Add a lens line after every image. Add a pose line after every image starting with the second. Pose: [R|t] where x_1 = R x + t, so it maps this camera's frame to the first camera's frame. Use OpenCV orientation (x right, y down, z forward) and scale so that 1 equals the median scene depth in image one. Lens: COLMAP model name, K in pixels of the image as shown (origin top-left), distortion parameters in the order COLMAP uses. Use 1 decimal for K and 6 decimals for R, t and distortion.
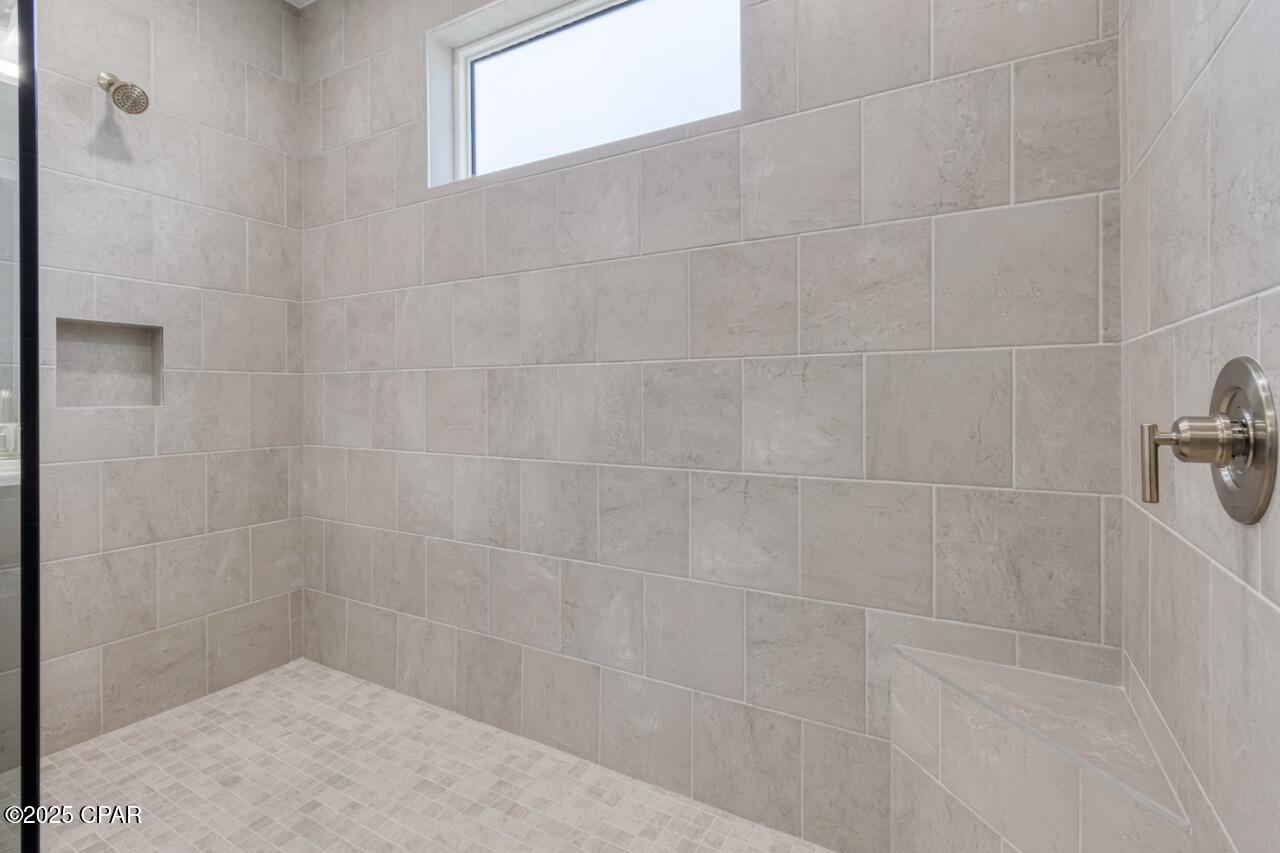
lens RADIAL K [[614.2, 0, 632.6], [0, 614.2, 403.5], [0, 0, 1]] dist [-0.002528, 0.001656]
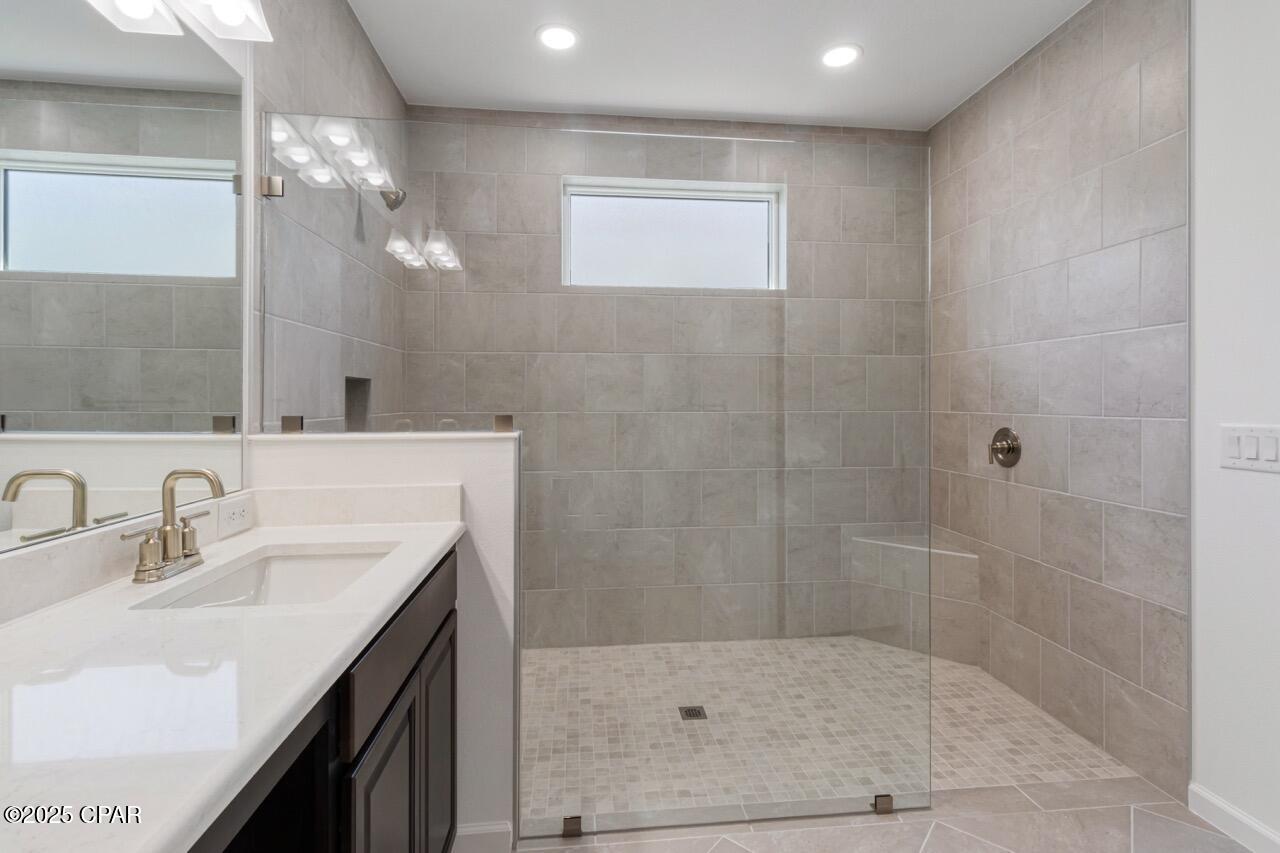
lens RADIAL K [[614.2, 0, 666.6], [0, 614.2, 408.5], [0, 0, 1]] dist [-0.002528, 0.001656]
pose [[0.800762, -0.005524, 0.598957, -1.212478], [0.003961, 0.999984, 0.003927, -0.084978], [-0.598969, -0.000772, 0.800772, -0.347393]]
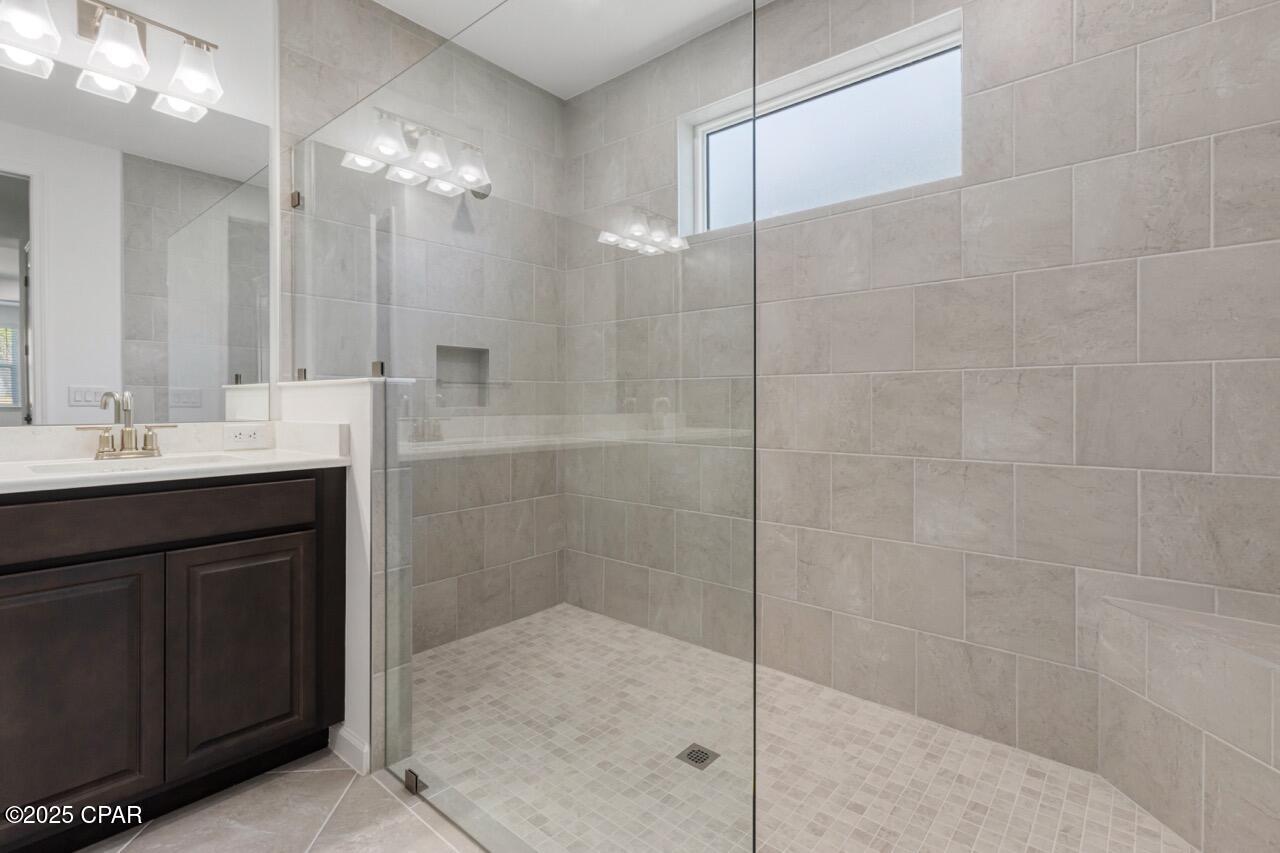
lens RADIAL K [[614.2, 0, 627.1], [0, 614.2, 406.1], [0, 0, 1]] dist [-0.002528, 0.001656]
pose [[0.981019, 0.001236, -0.193908, -0.231188], [-0.001367, 0.999999, -0.000543, 0.002675], [0.193907, 0.000798, 0.981020, -0.344375]]
